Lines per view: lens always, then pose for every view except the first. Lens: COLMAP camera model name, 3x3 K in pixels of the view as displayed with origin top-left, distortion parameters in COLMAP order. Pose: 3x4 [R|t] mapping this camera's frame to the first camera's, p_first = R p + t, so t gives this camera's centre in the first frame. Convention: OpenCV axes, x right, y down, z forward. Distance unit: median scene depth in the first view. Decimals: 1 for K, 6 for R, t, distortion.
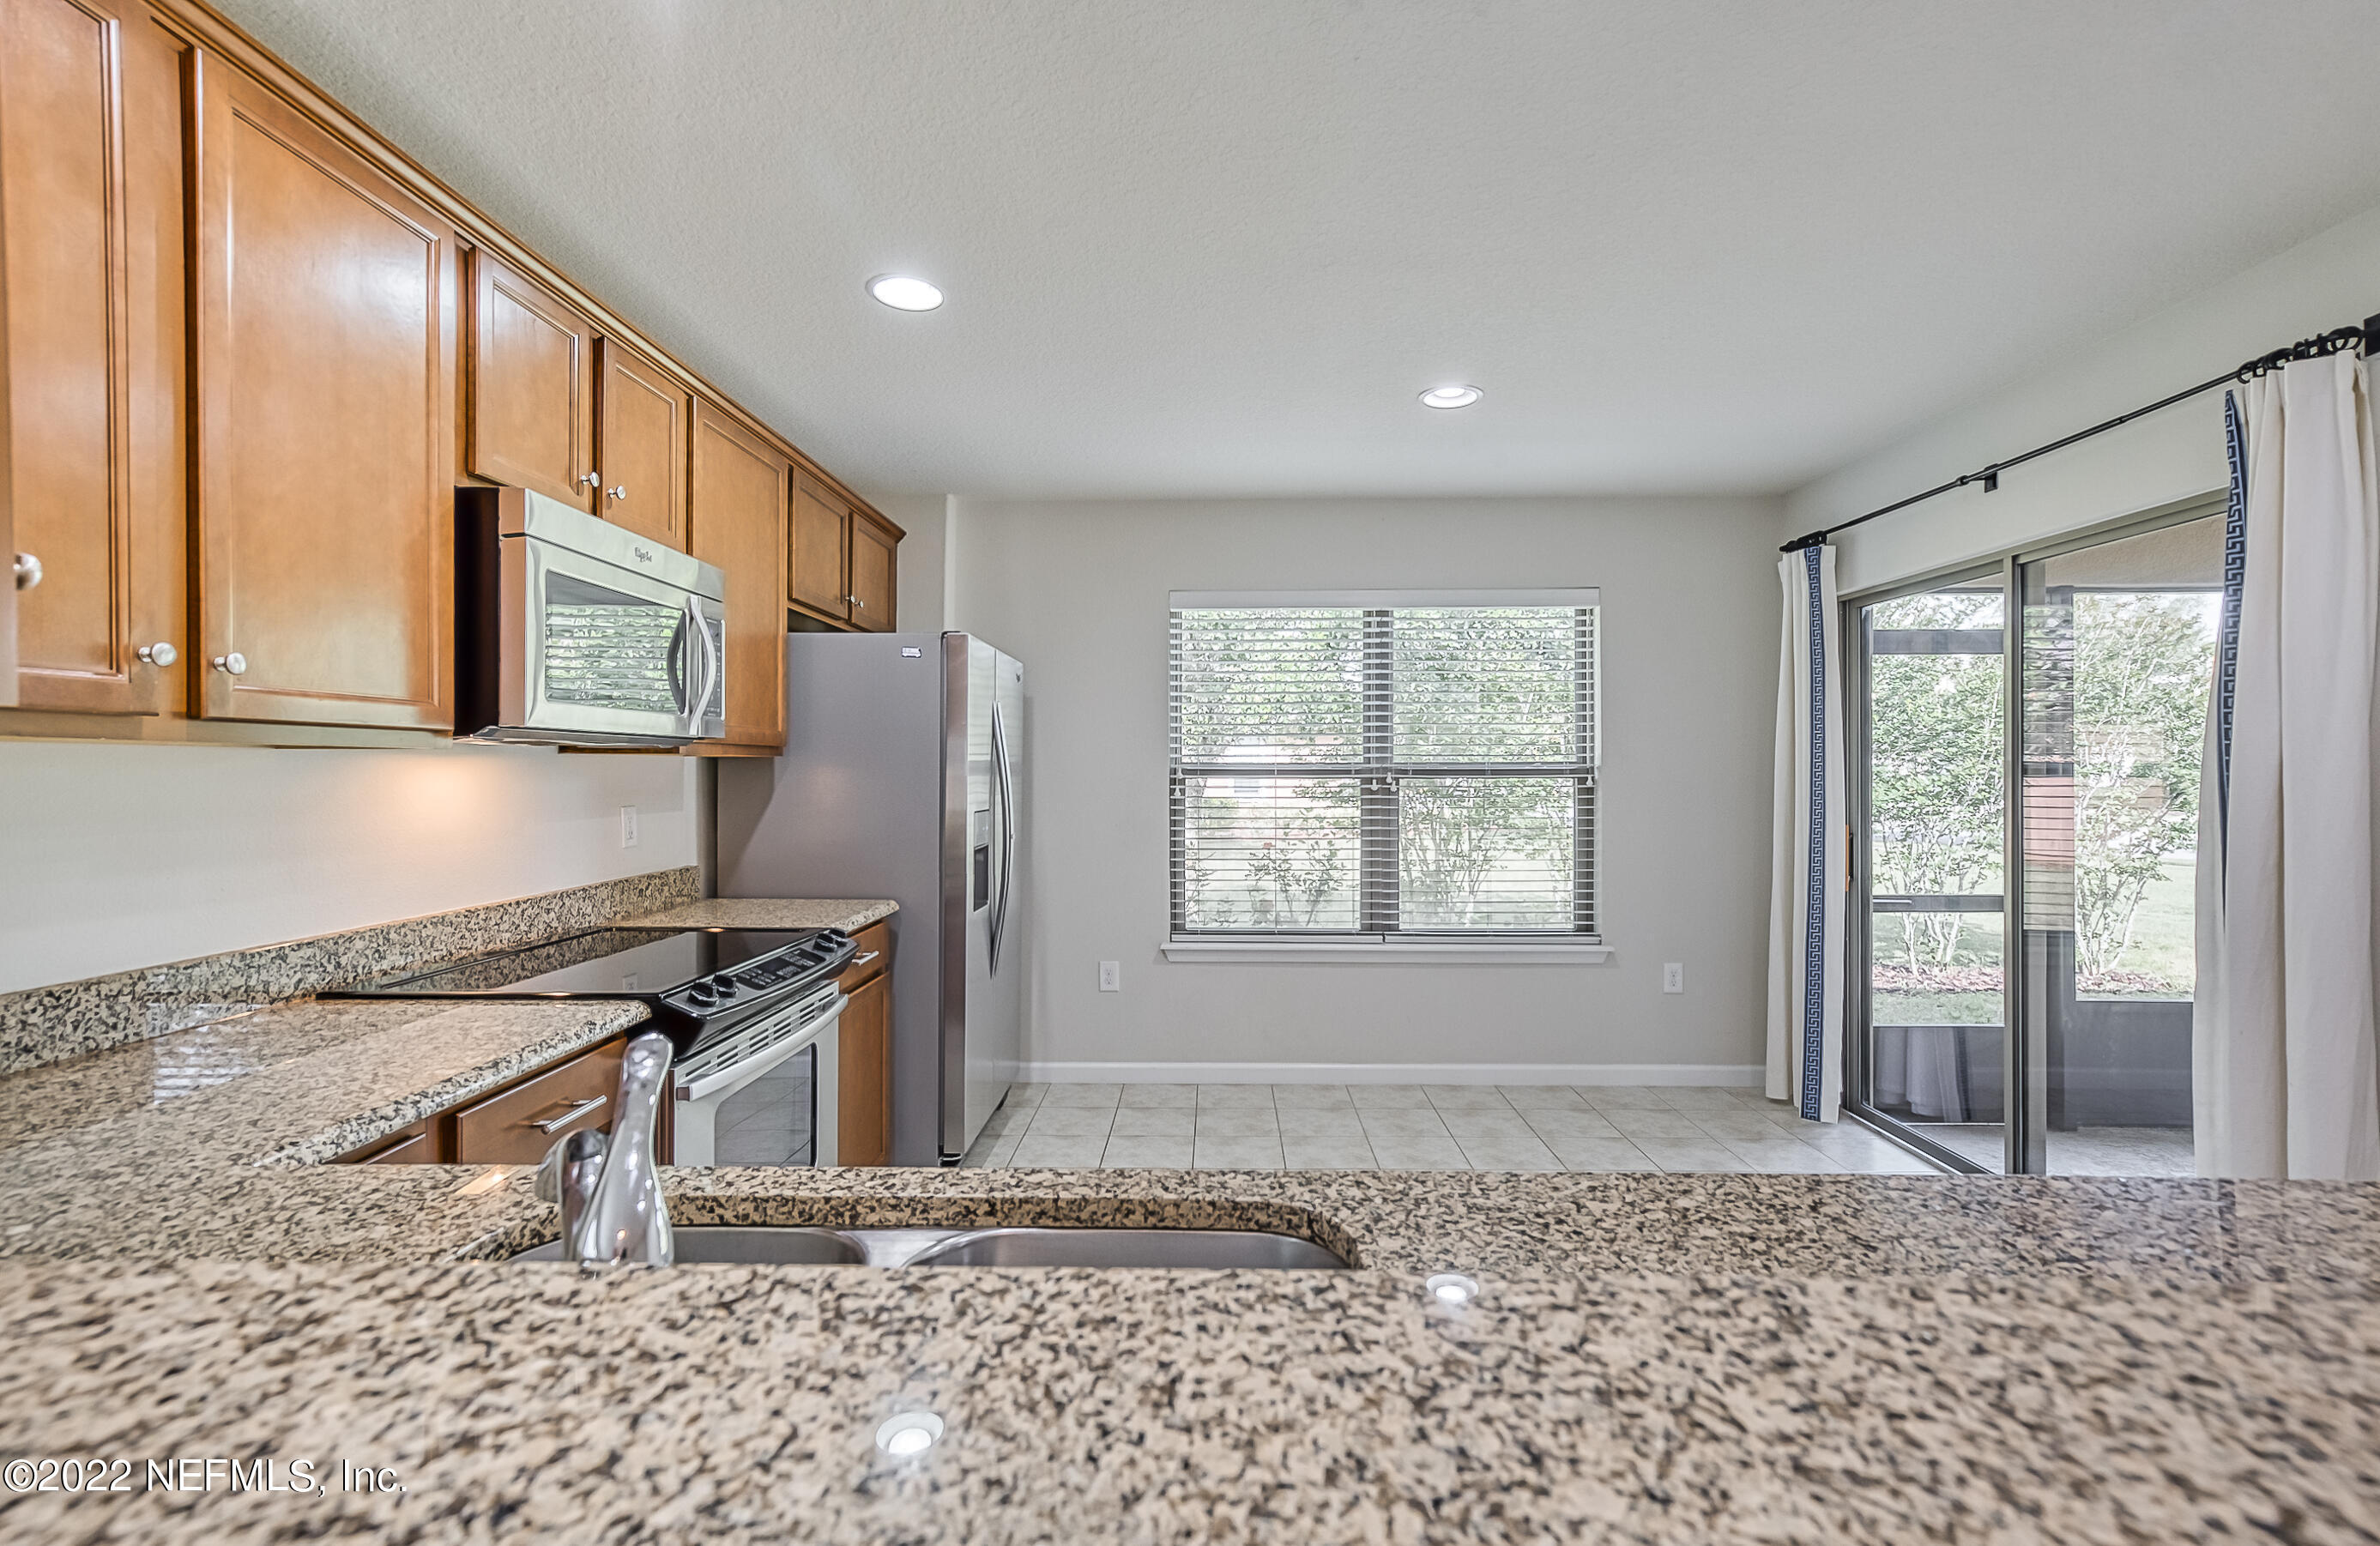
lens RADIAL K [[1043.2, 0, 1197.0], [0, 1043.2, 768.6], [0, 0, 1]] dist [-0.003954, 0.002265]
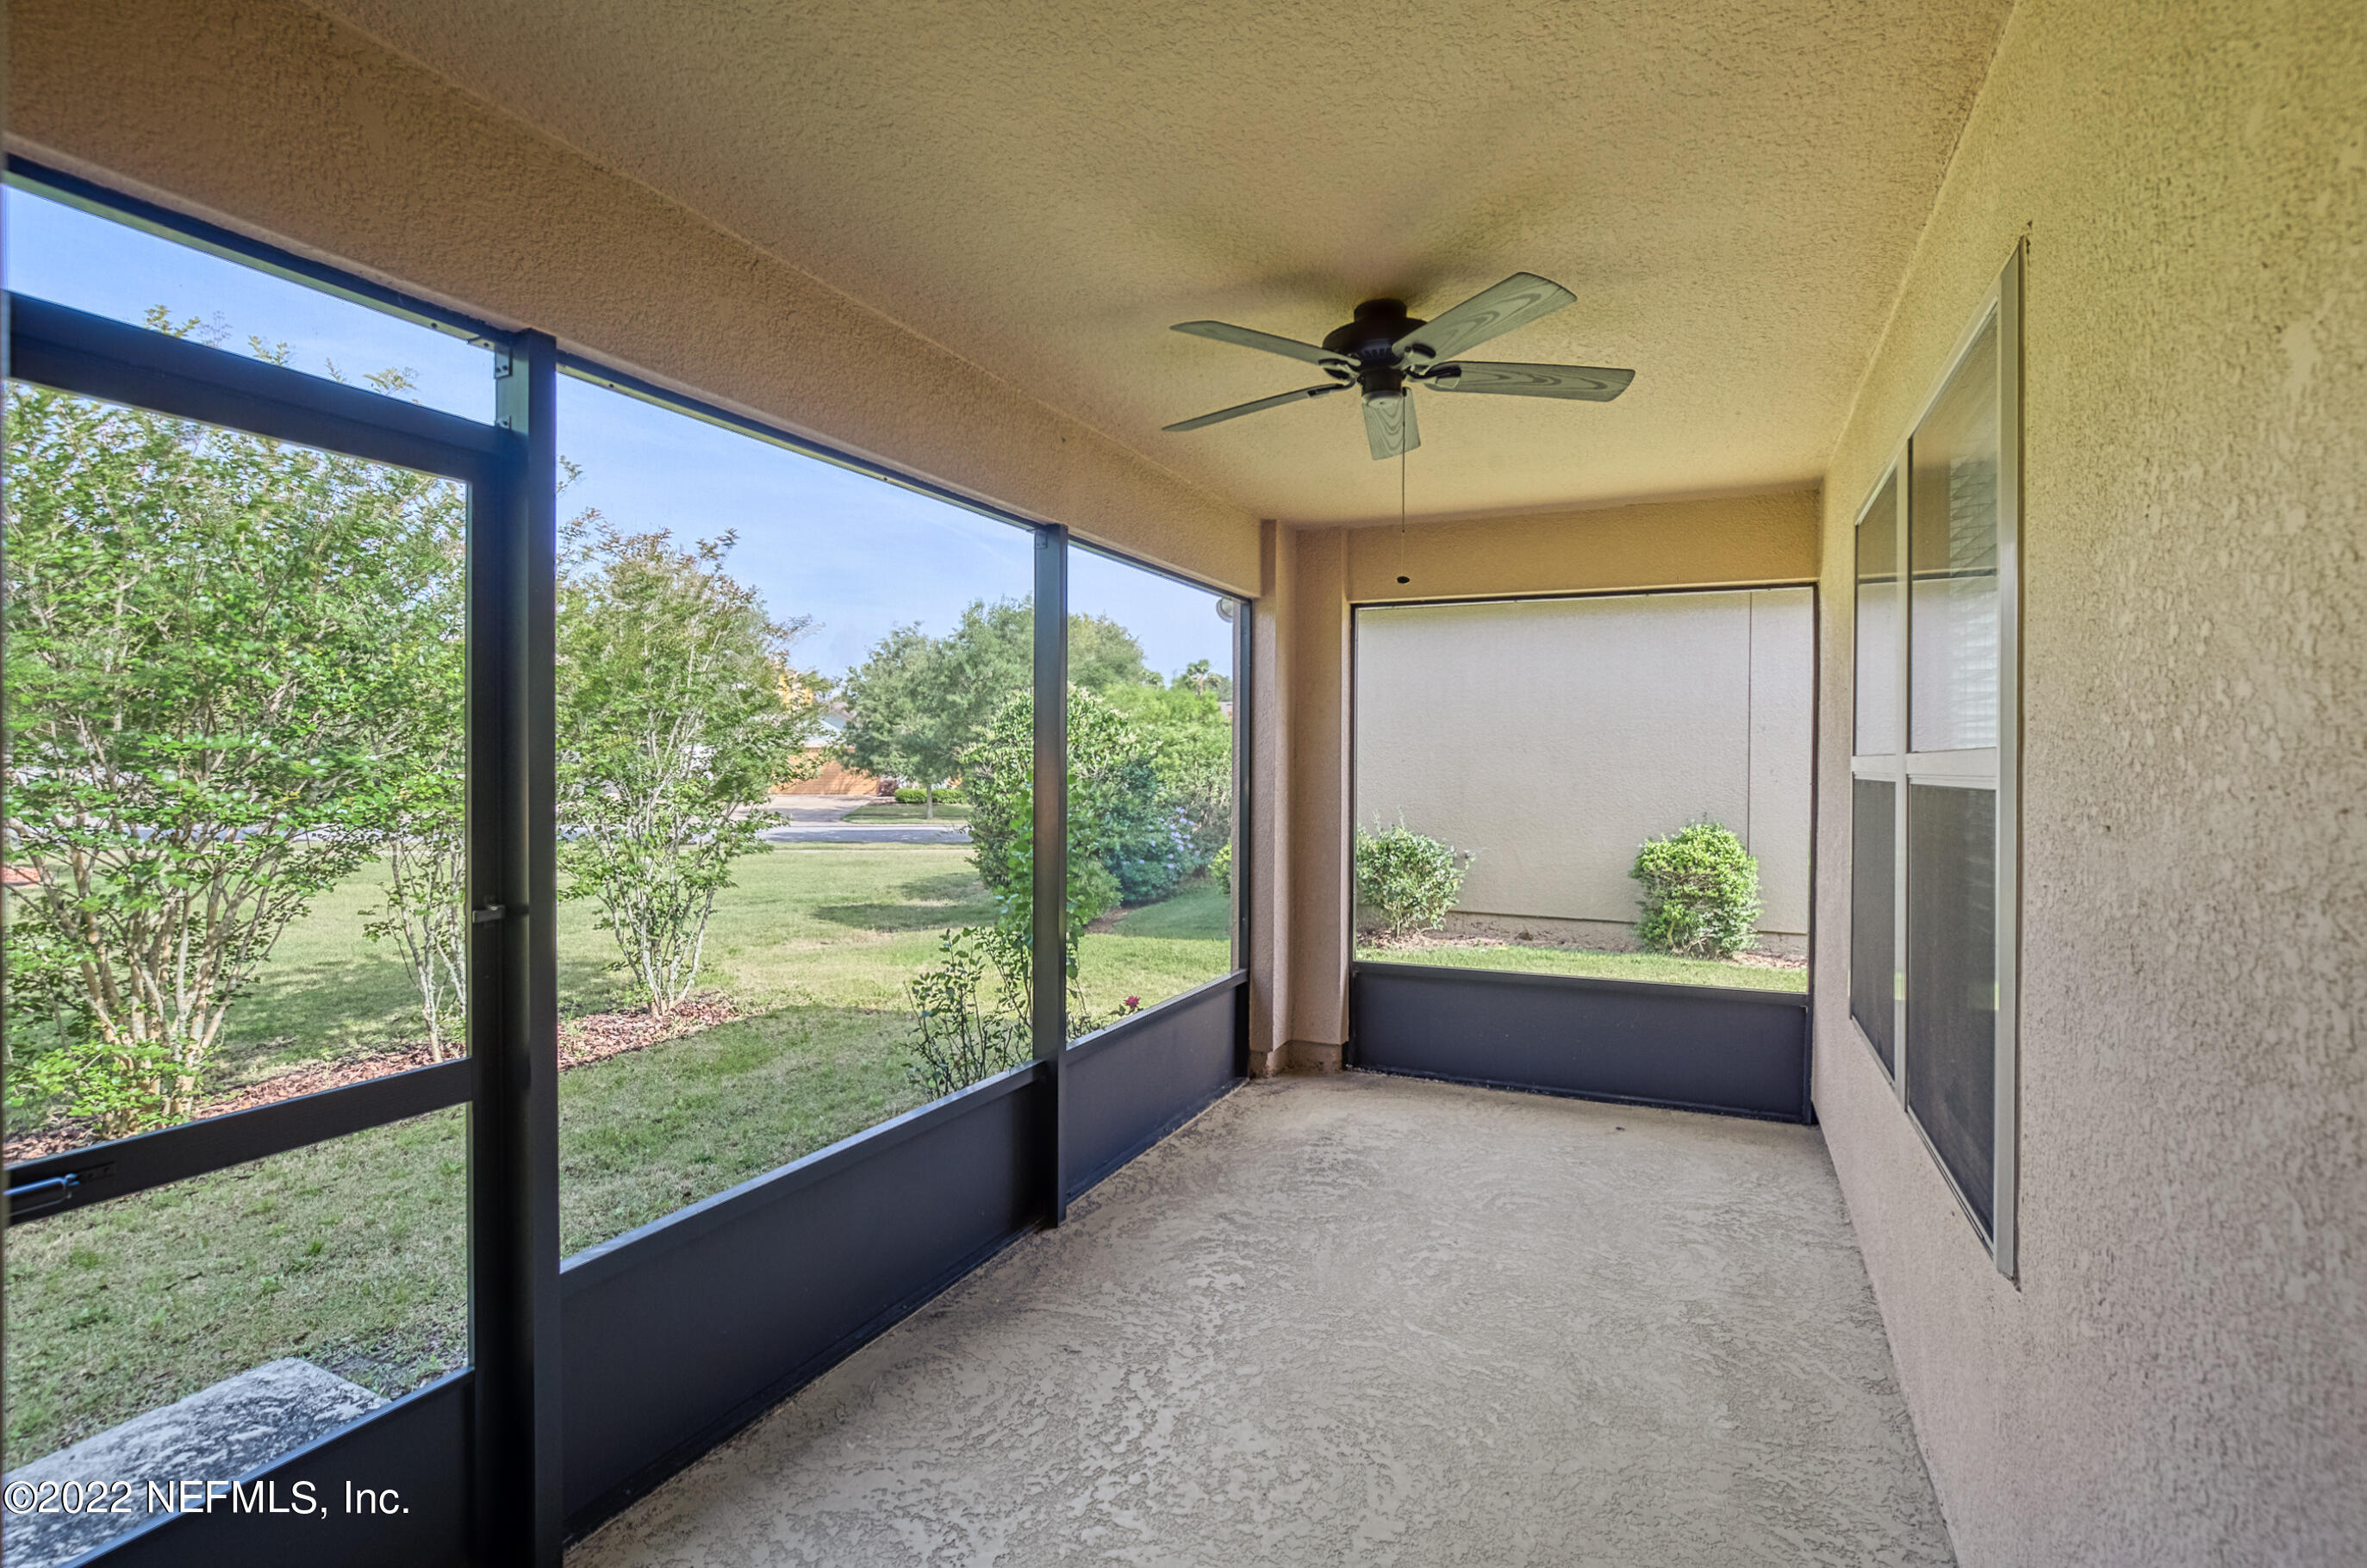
lens RADIAL K [[1083.9, 0, 1180.4], [0, 1083.9, 778.7], [0, 0, 1]] dist [-0.000320, -0.000044]
pose [[0.419489, -0.006138, 0.907740, 0.256610], [-0.003916, 0.999956, 0.008572, 0.004913], [-0.907752, -0.007150, 0.419446, 0.271877]]
